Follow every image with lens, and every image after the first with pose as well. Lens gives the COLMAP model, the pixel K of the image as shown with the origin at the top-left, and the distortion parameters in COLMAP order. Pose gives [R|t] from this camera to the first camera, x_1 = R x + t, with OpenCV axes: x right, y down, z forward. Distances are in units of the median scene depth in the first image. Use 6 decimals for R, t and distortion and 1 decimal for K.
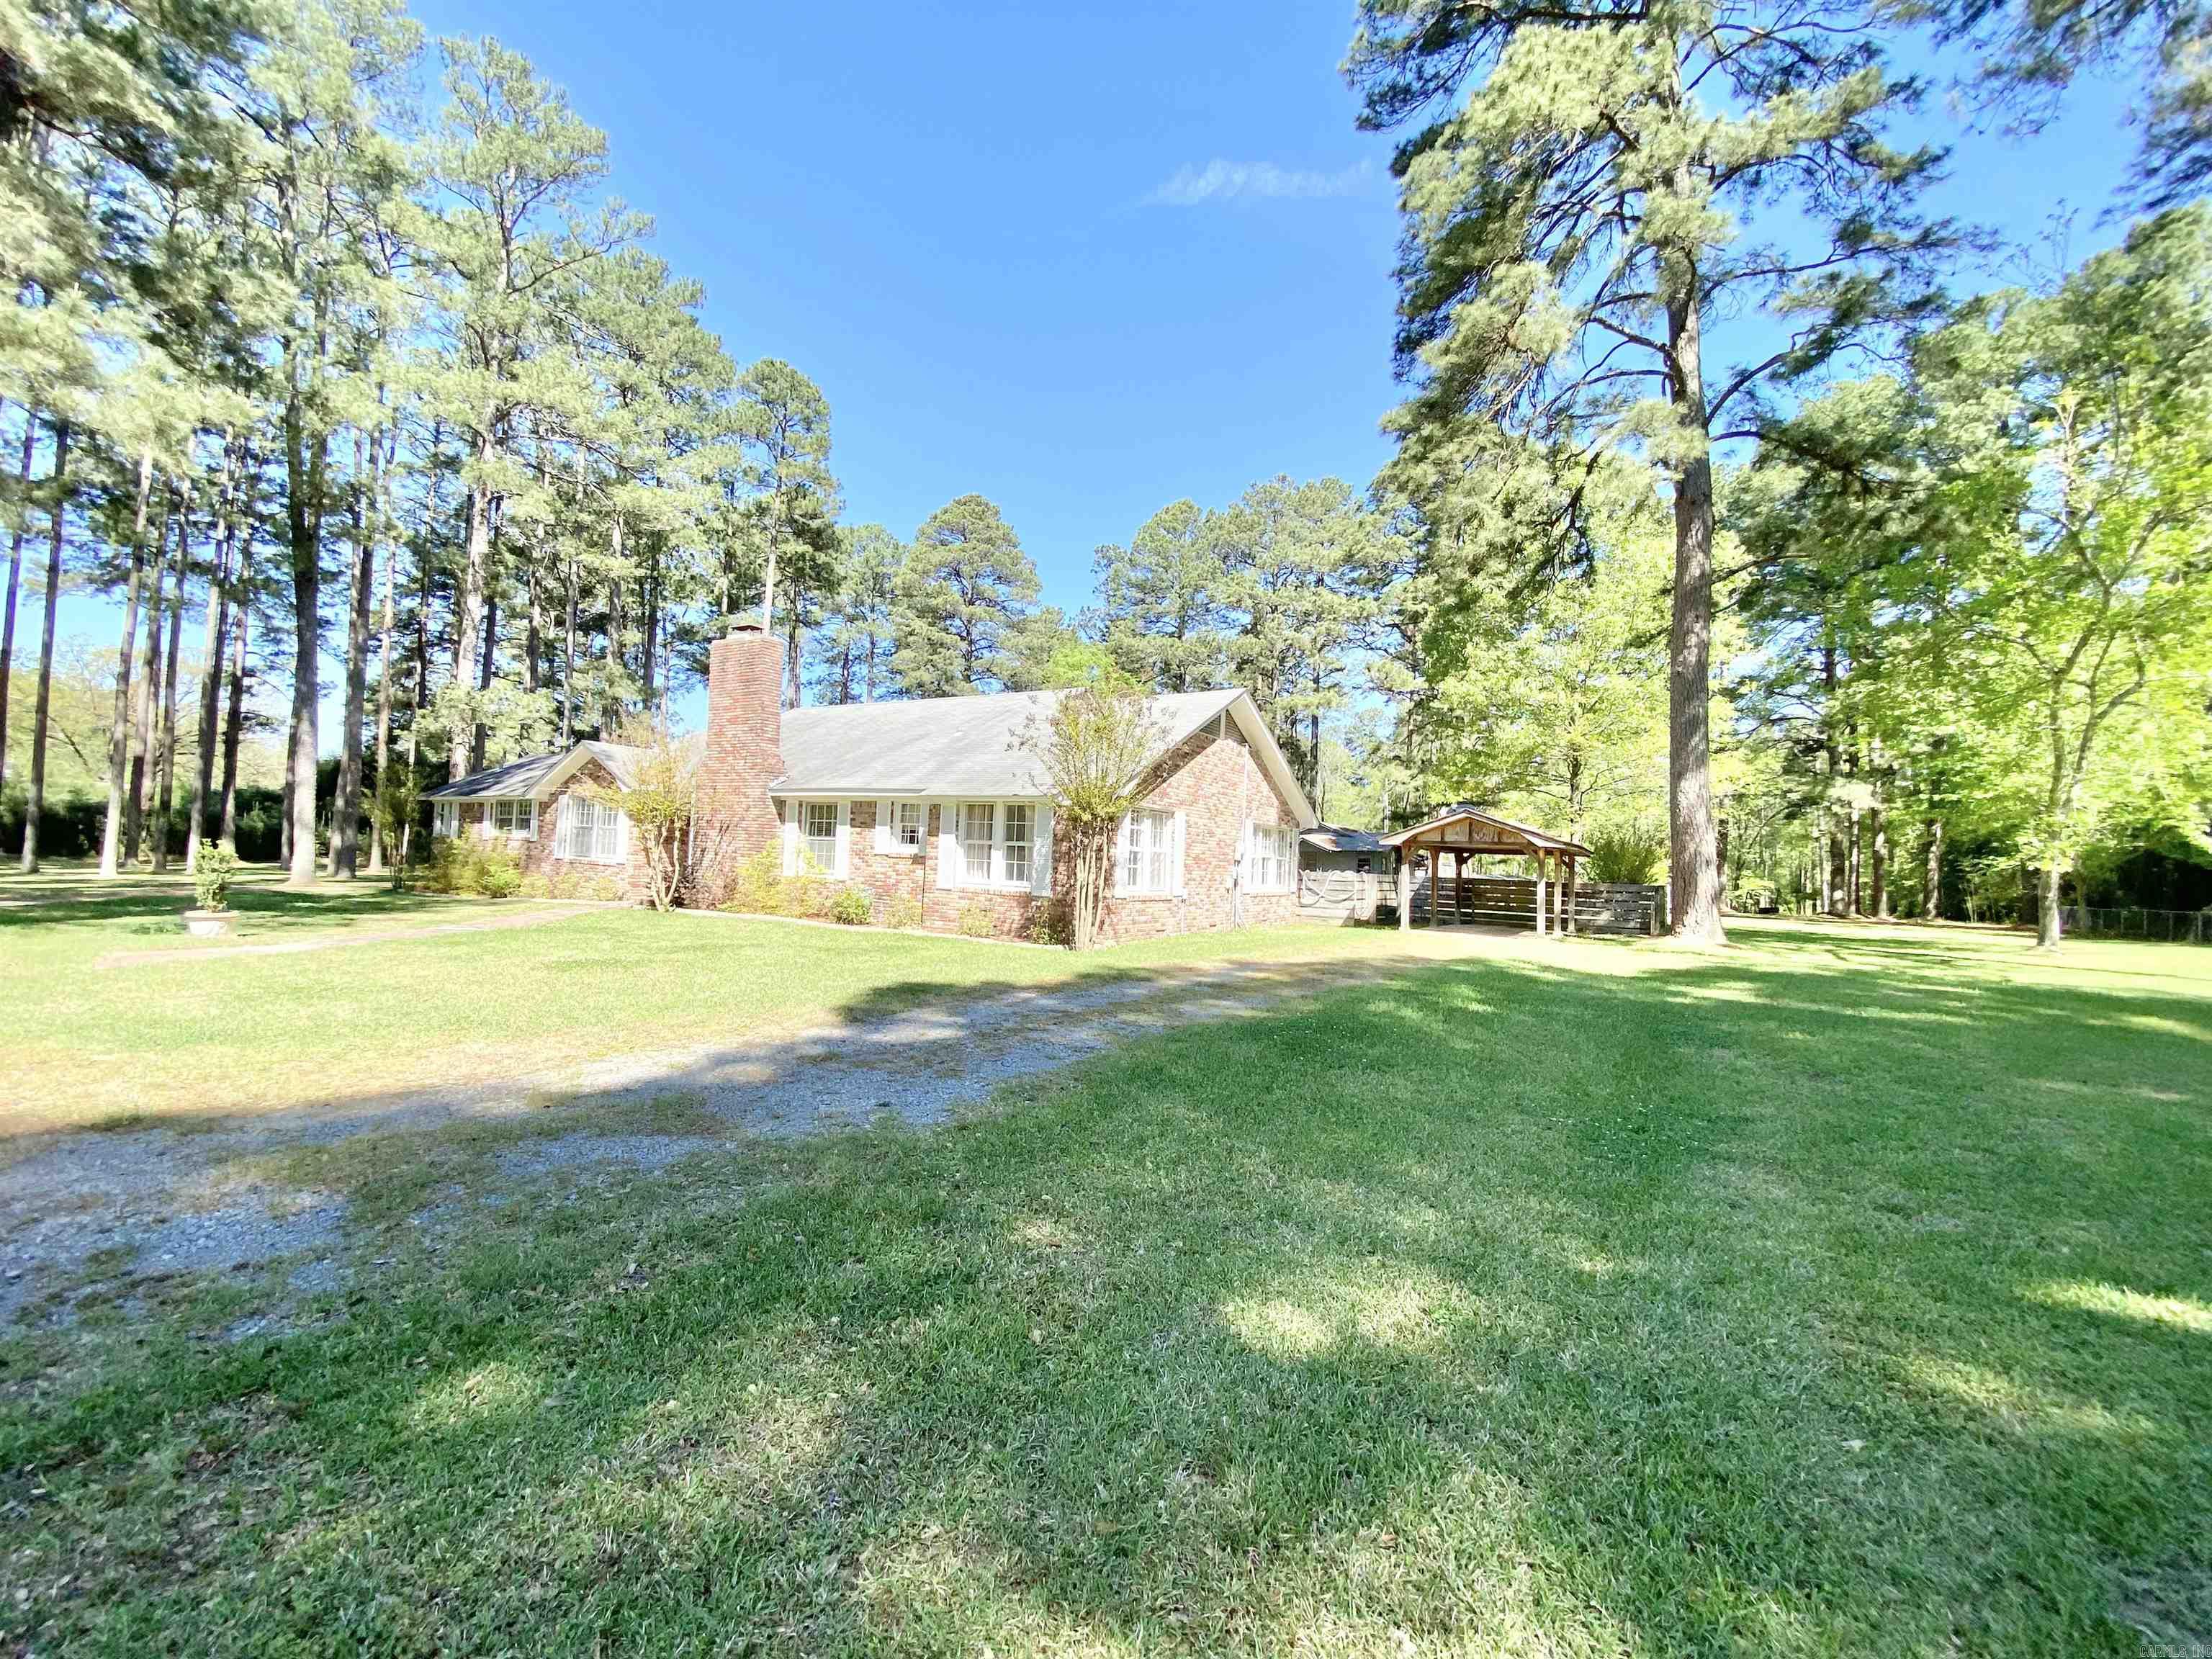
lens RADIAL K [[882.3, 0, 1111.5], [0, 882.3, 834.2], [0, 0, 1]] dist [0.002678, -0.000126]
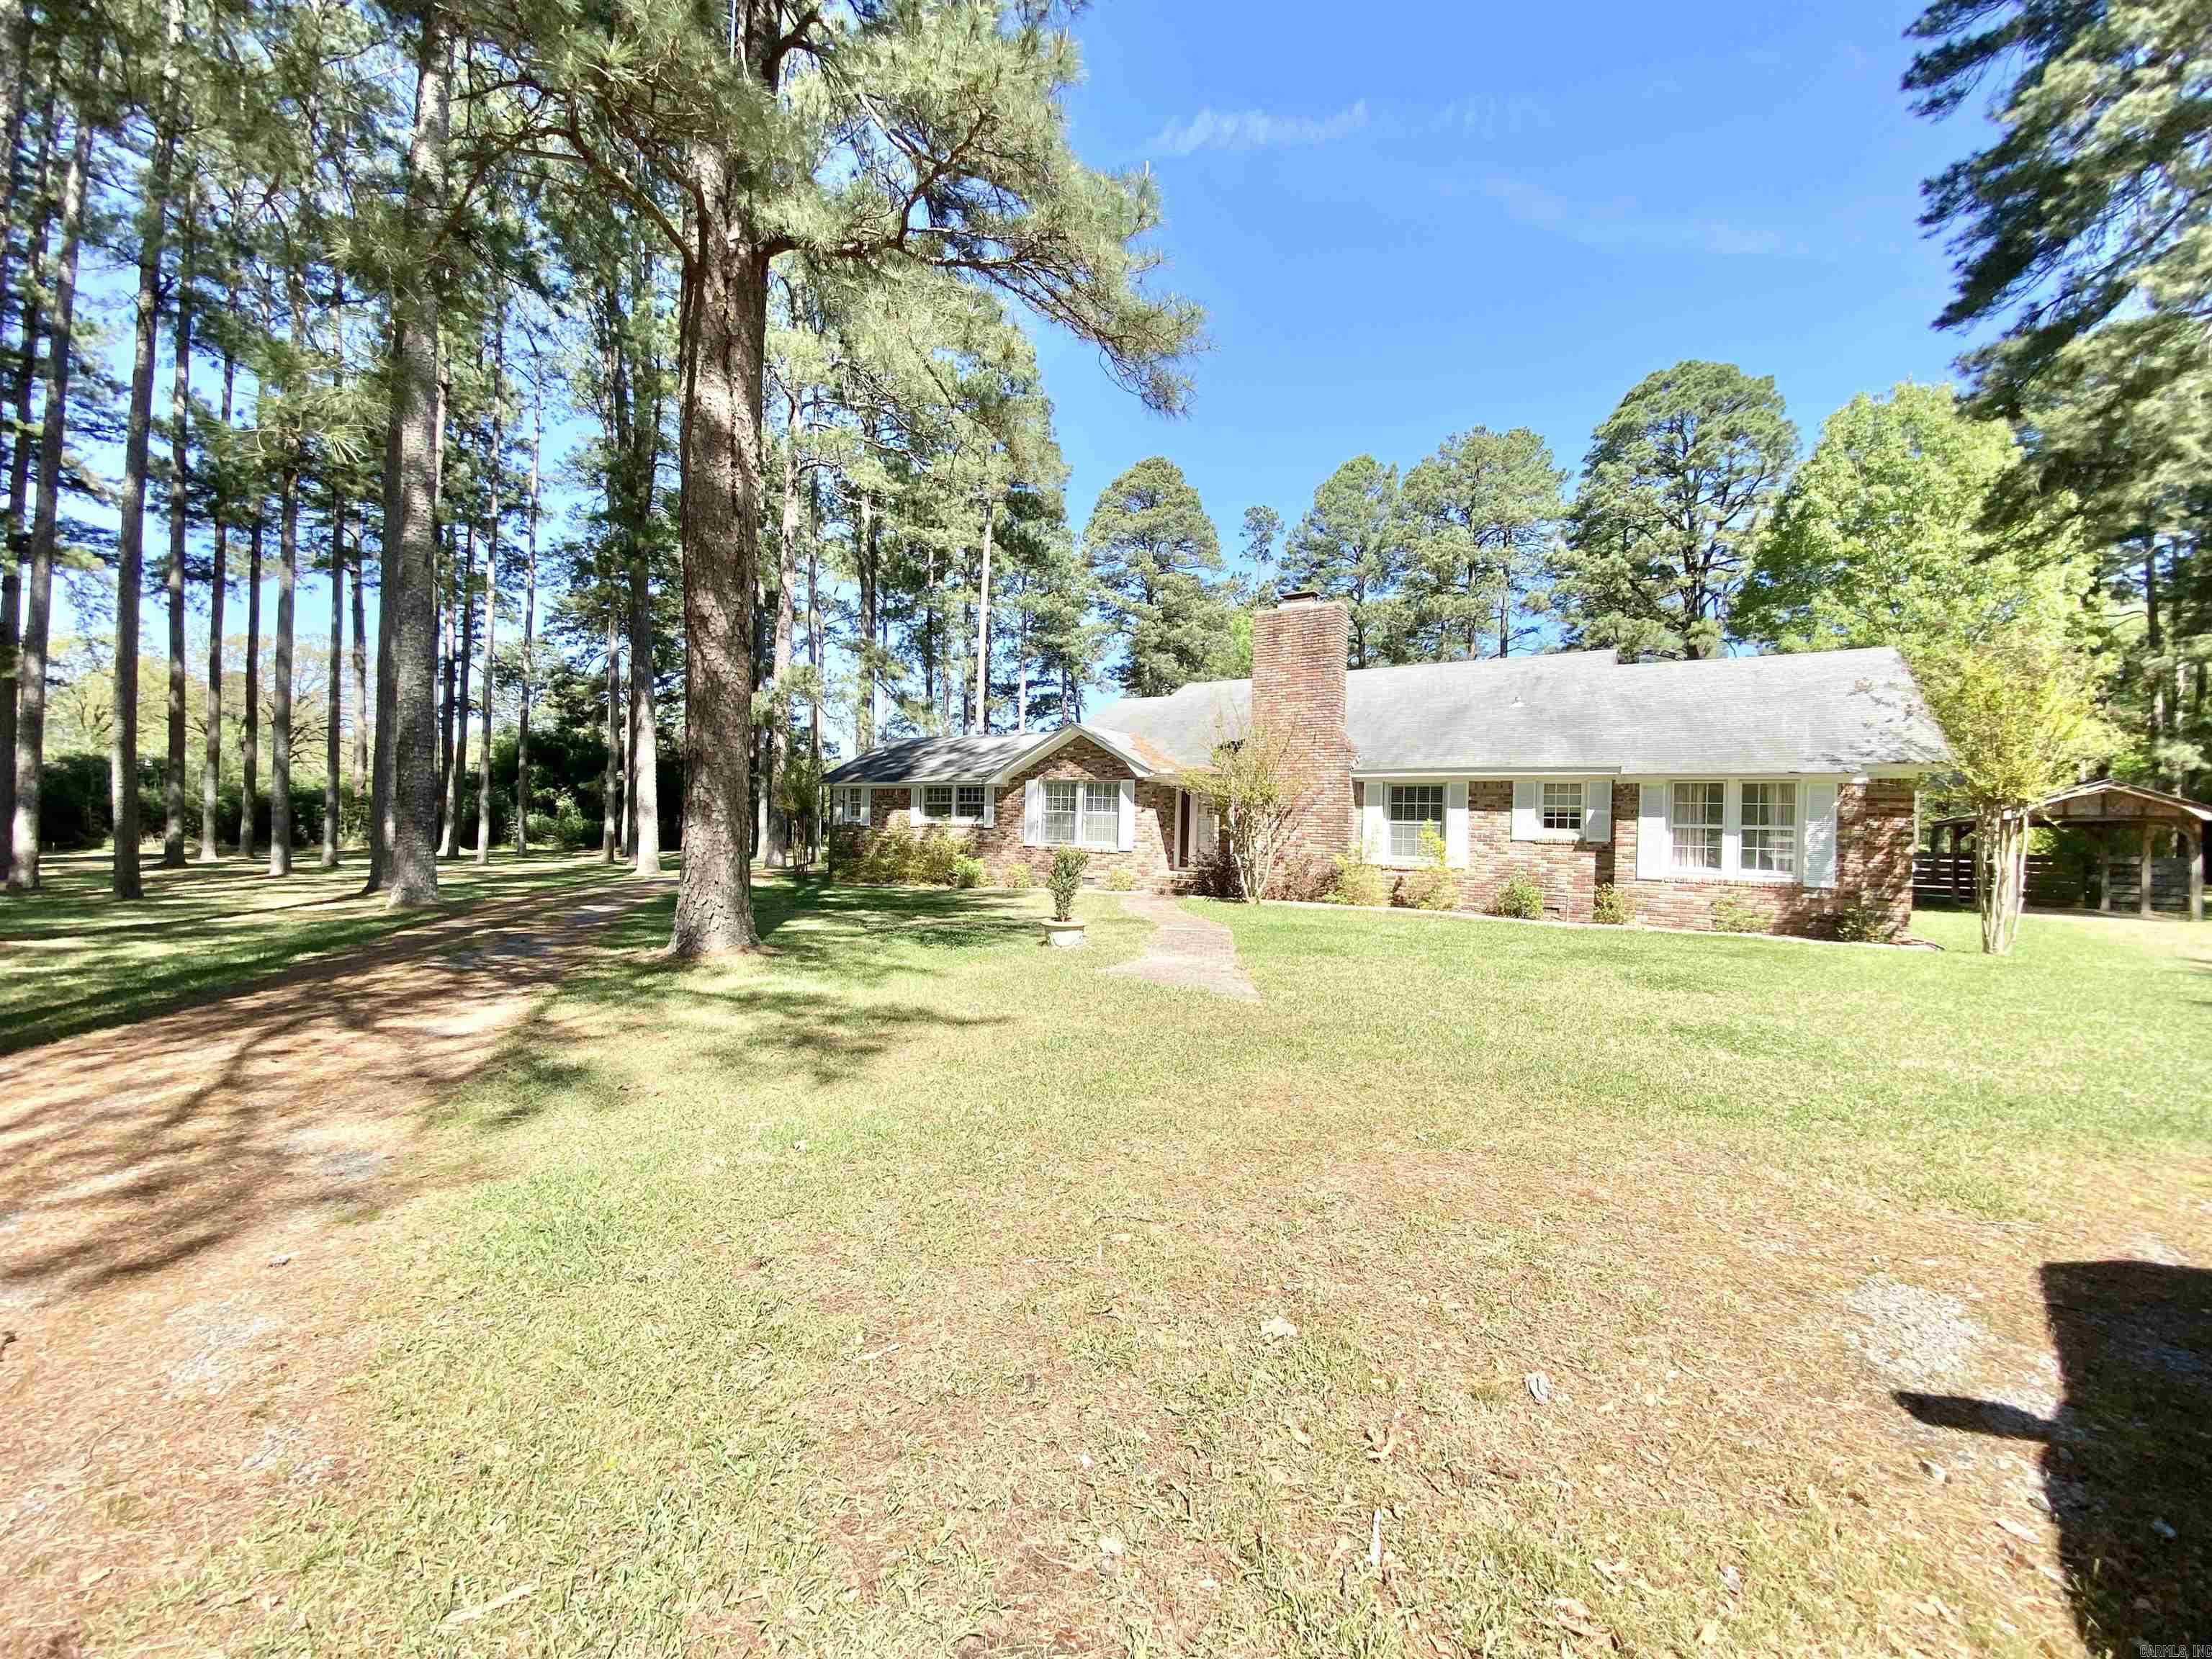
lens RADIAL K [[882.3, 0, 1103.6], [0, 882.3, 829.6], [0, 0, 1]] dist [0.002678, -0.000126]
pose [[0.999577, -0.014727, -0.025076, -0.618897], [0.015407, 0.999512, 0.027158, -0.018175], [0.024664, -0.027533, 0.999317, 0.080865]]
